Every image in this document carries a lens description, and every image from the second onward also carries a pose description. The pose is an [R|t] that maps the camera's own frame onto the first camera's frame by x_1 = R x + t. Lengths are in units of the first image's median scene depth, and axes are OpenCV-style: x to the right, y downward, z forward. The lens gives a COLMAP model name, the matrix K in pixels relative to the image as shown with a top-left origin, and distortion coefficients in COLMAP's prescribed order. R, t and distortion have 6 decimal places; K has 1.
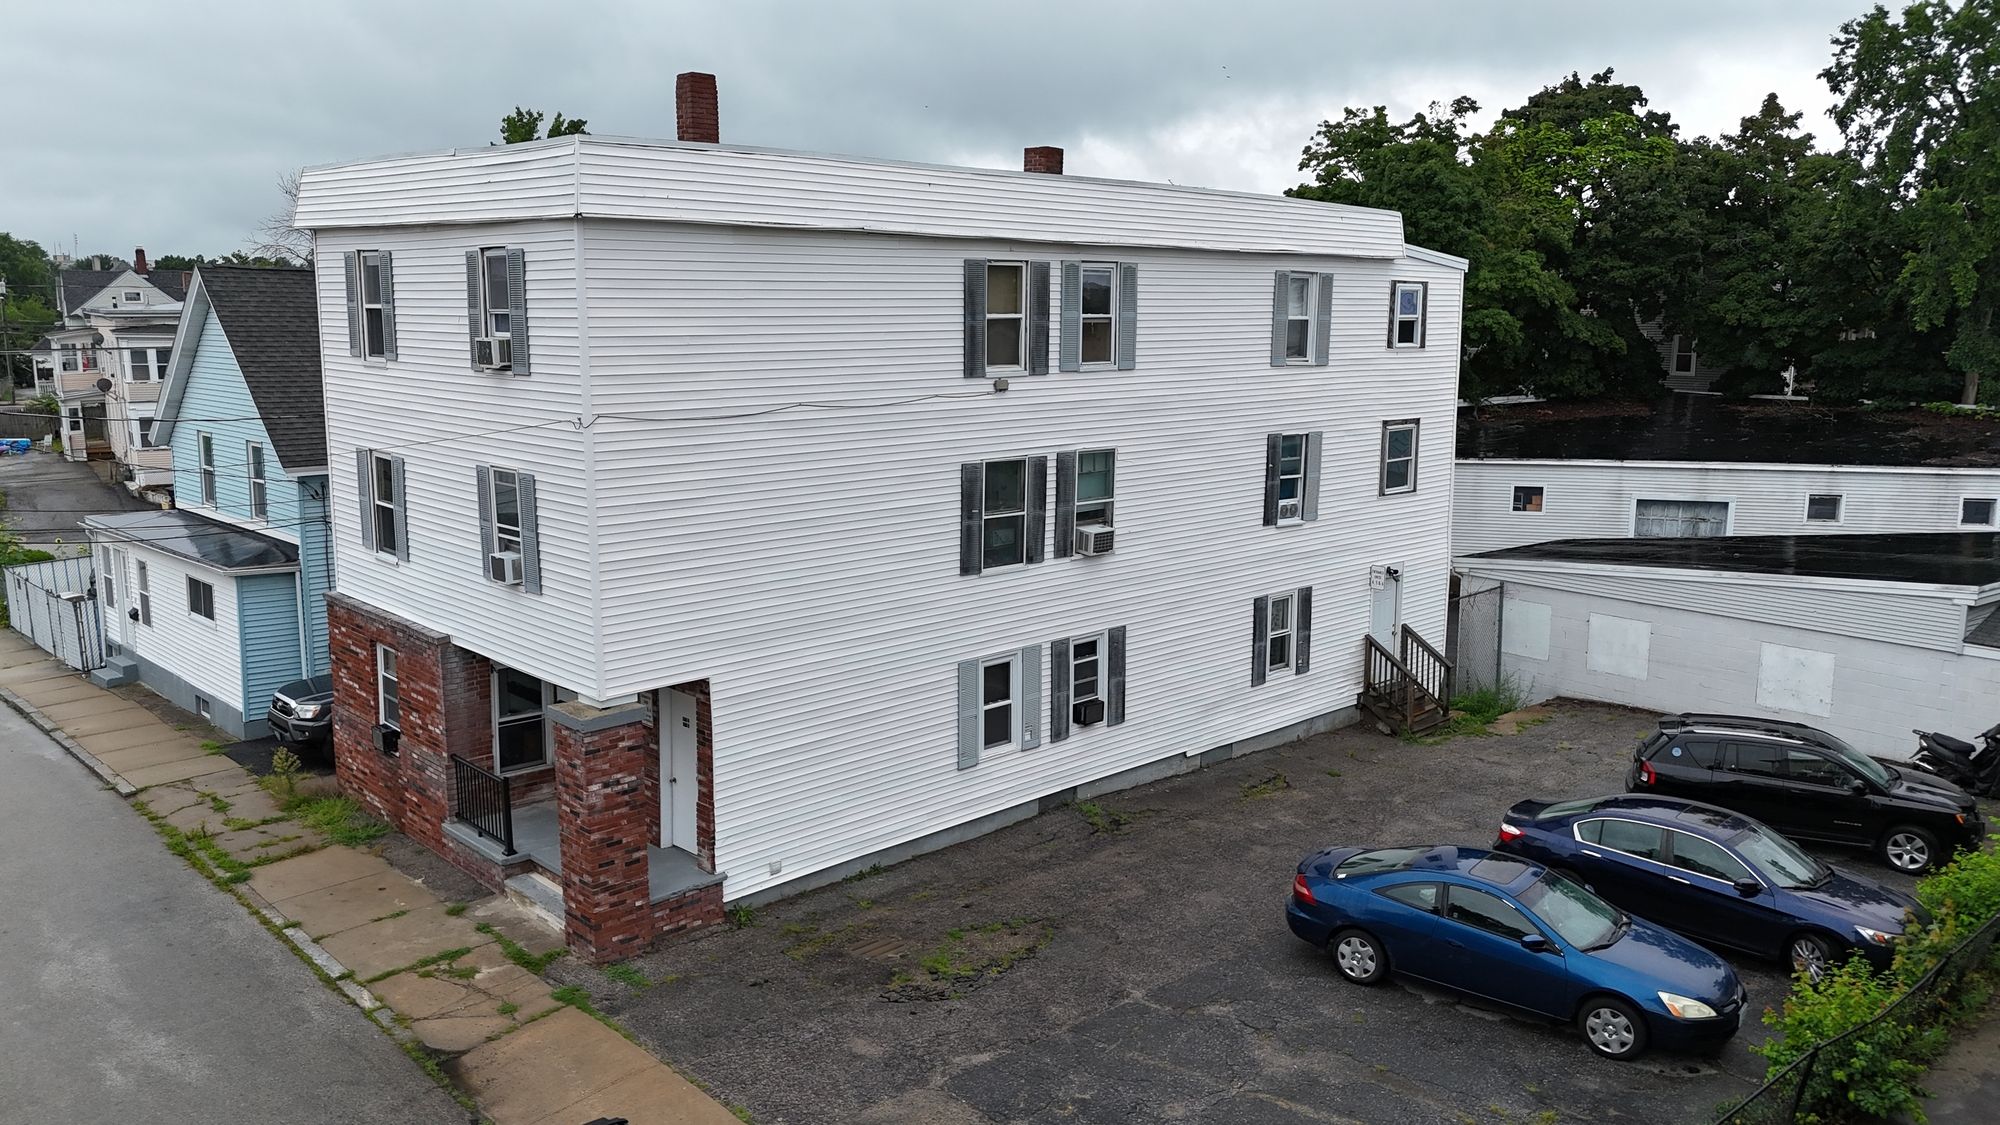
lens RADIAL K [[1465.7, 0, 994.6], [0, 1465.7, 567.2], [0, 0, 1]] dist [0.068117, -0.062372]
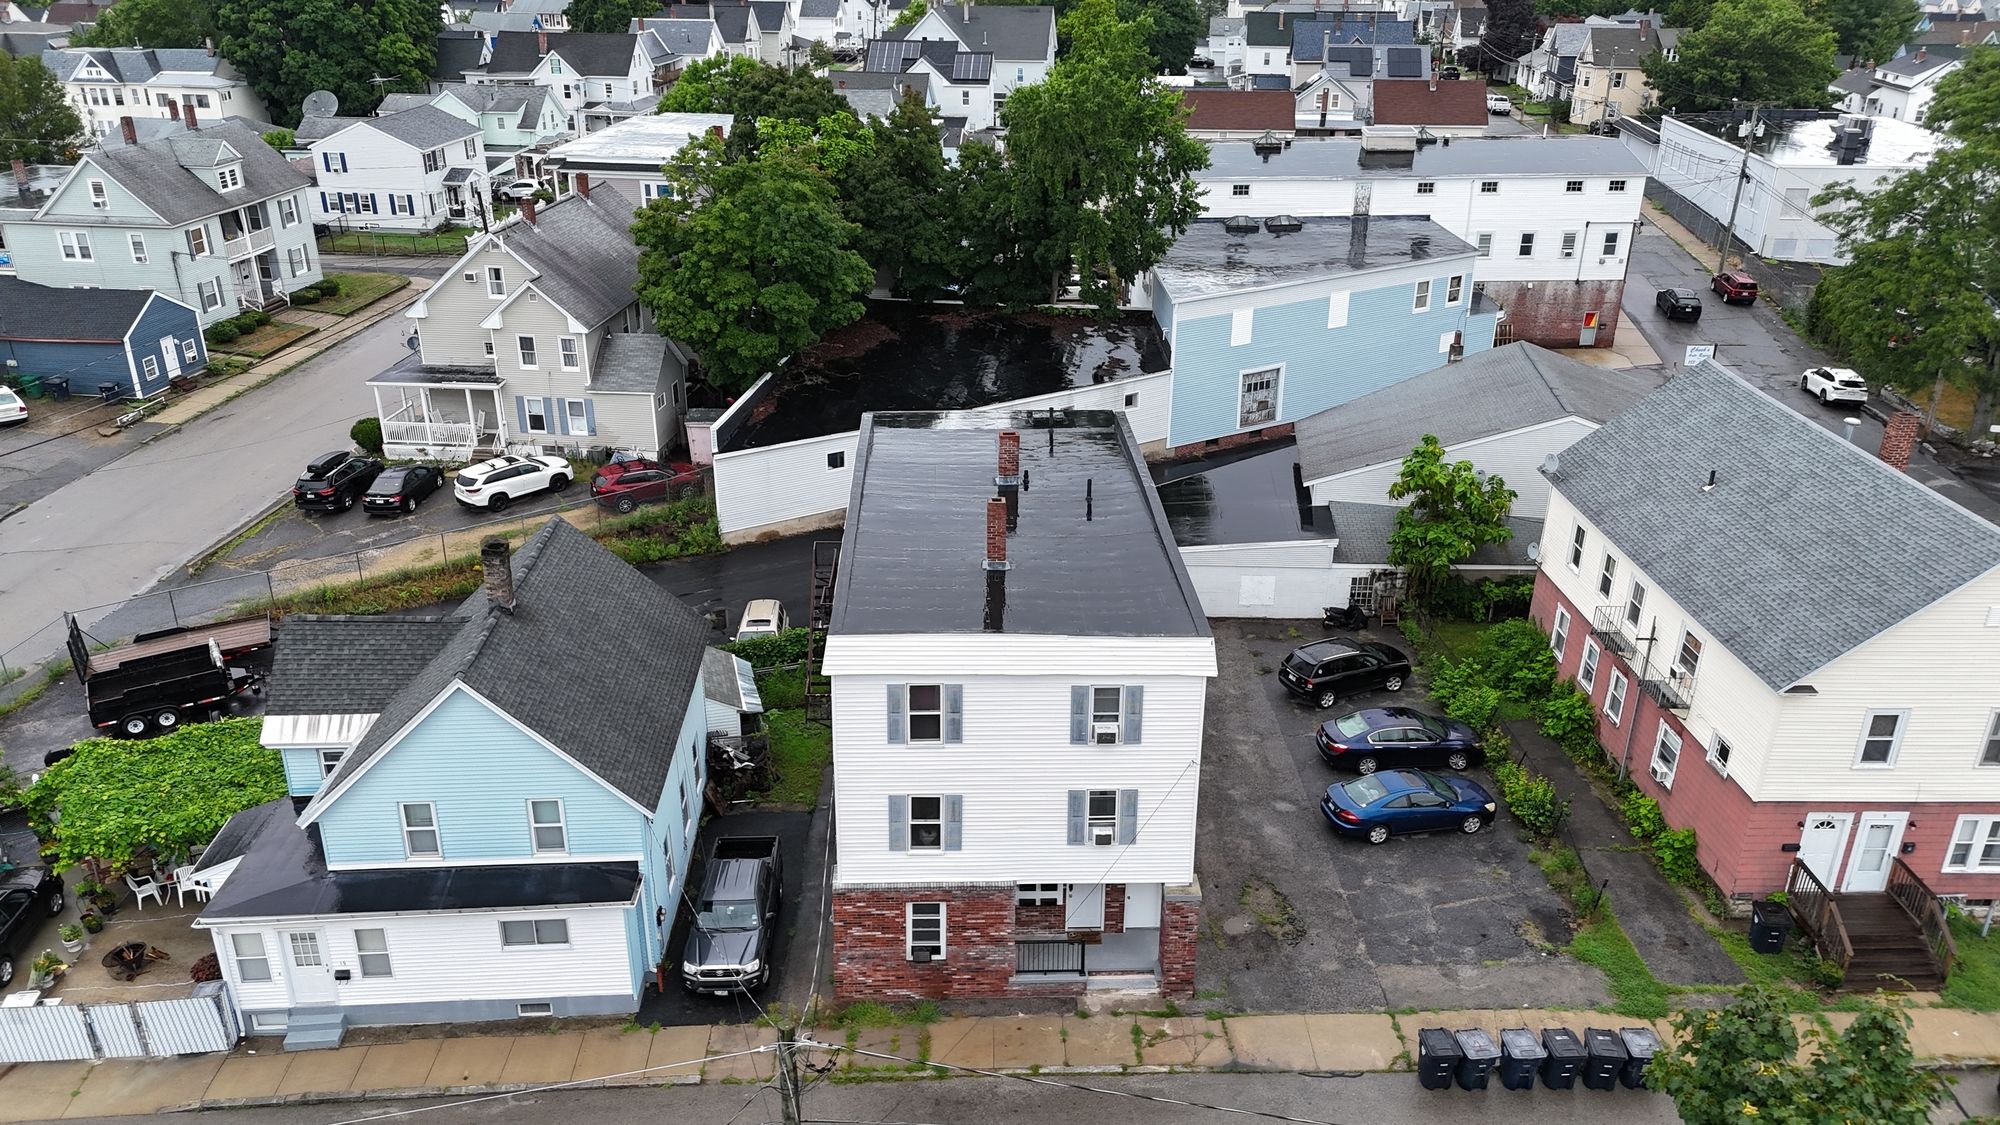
lens RADIAL K [[1465.7, 0, 997.6], [0, 1465.7, 560.2], [0, 0, 1]] dist [0.068117, -0.062372]
pose [[0.657209, -0.298109, 0.692248, -1.304583], [0.125717, 0.948947, 0.289300, -0.719369], [-0.743150, -0.103103, 0.661134, -0.058807]]
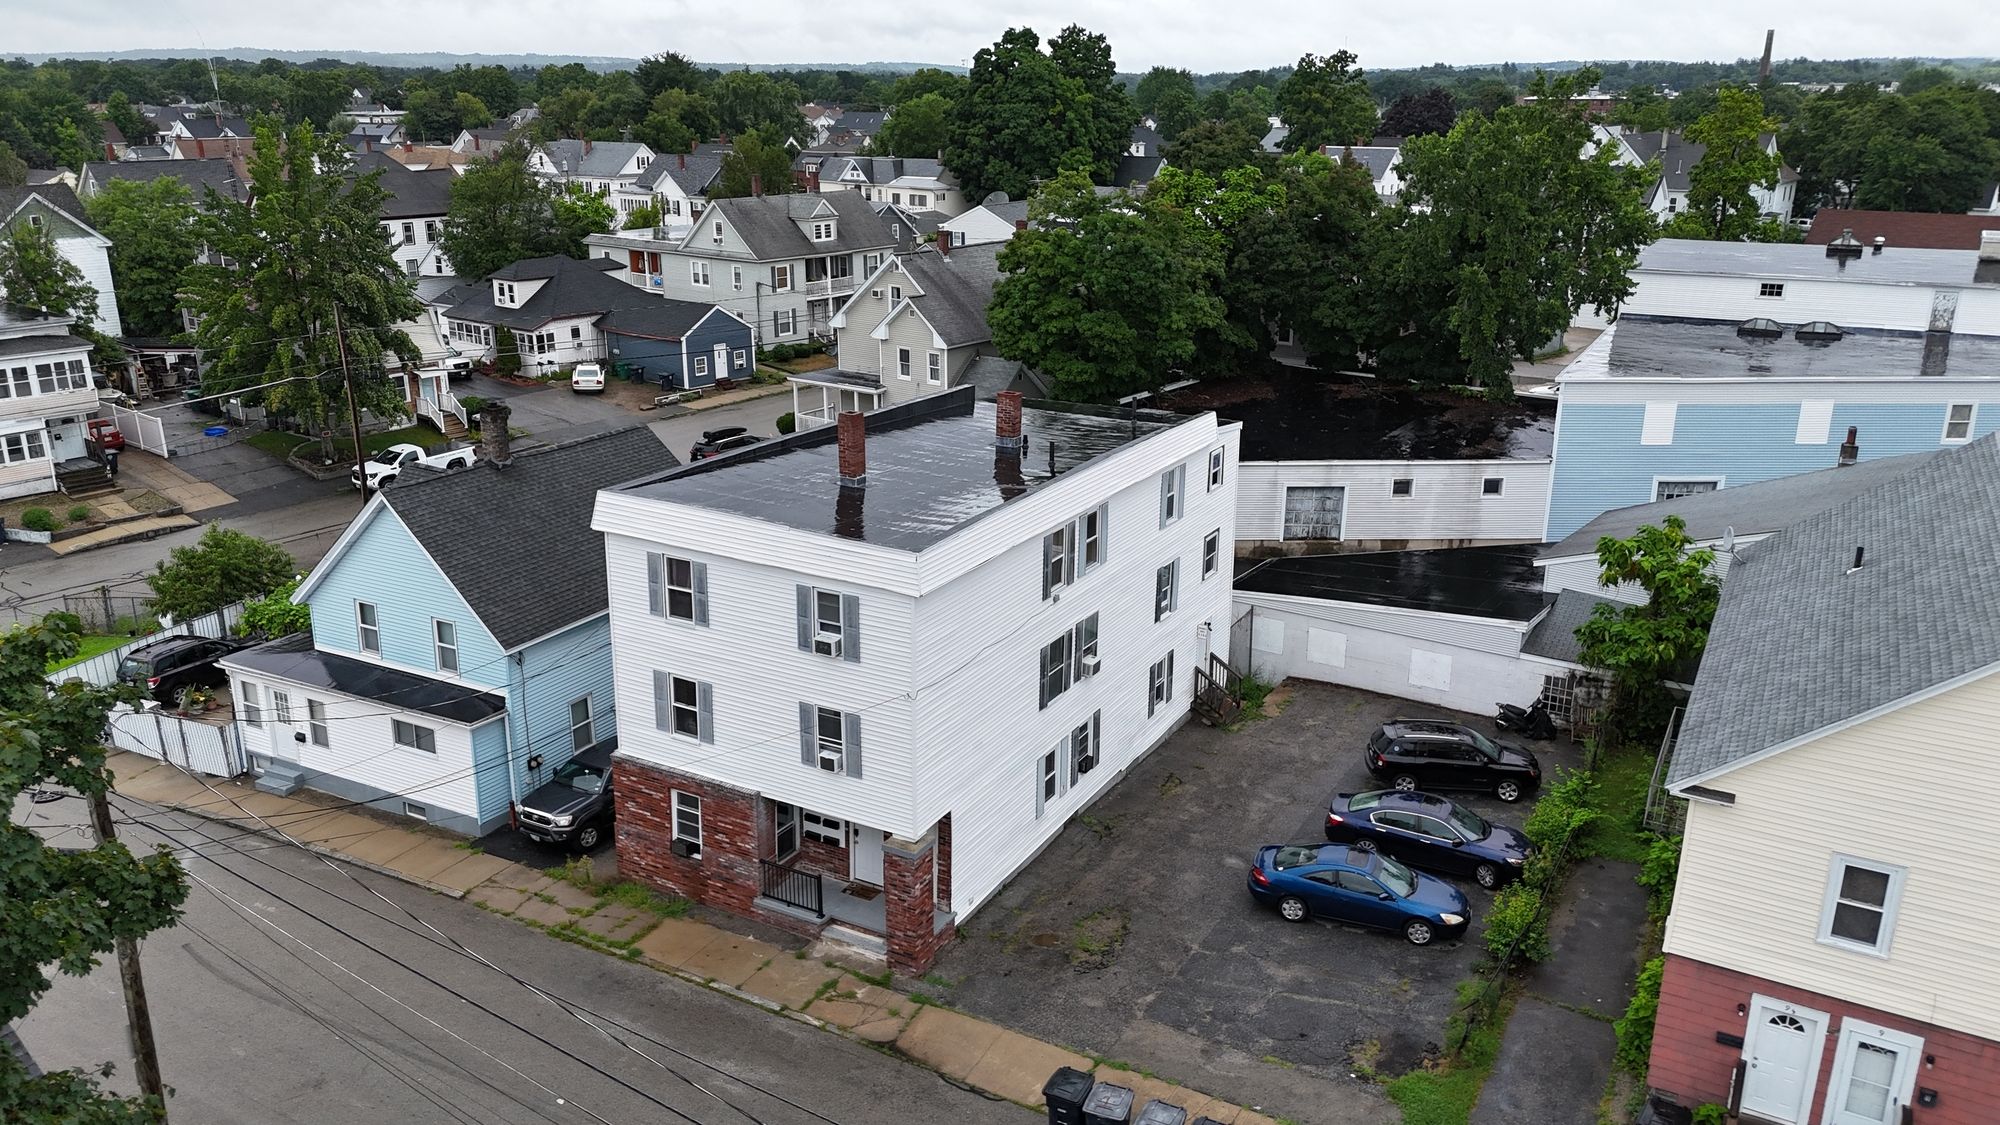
lens RADIAL K [[1465.7, 0, 998.6], [0, 1465.7, 564.0], [0, 0, 1]] dist [0.068117, -0.062372]
pose [[0.951447, -0.088375, 0.294853, -0.519552], [0.047449, 0.988558, 0.143187, -0.383330], [-0.304134, -0.122244, 0.944753, -0.533542]]
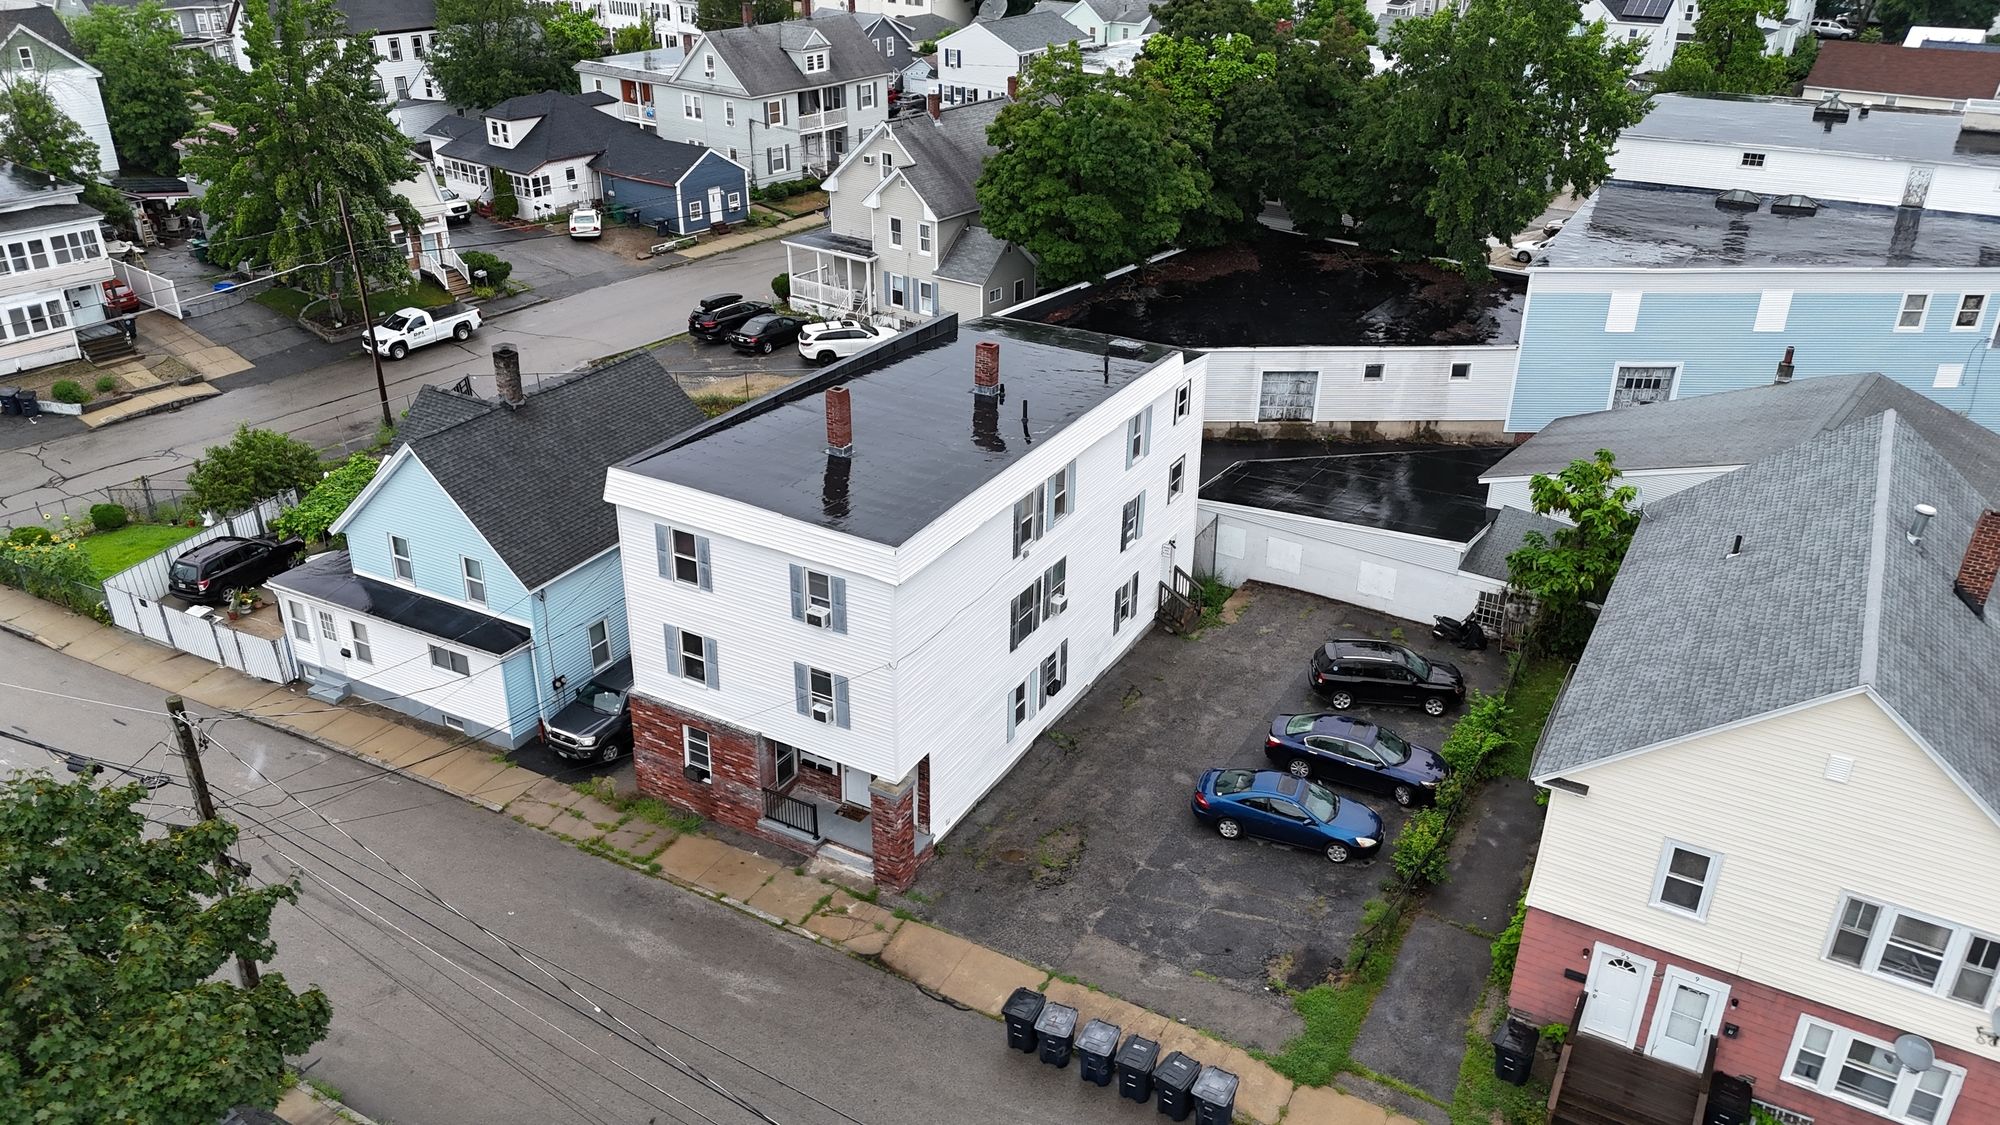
lens RADIAL K [[1465.7, 0, 998.6], [0, 1465.7, 565.7], [0, 0, 1]] dist [0.068117, -0.062372]
pose [[0.952612, -0.127426, 0.276211, -0.512902], [0.042681, 0.955039, 0.293392, -0.618174], [-0.301178, -0.267700, 0.915220, -0.656650]]
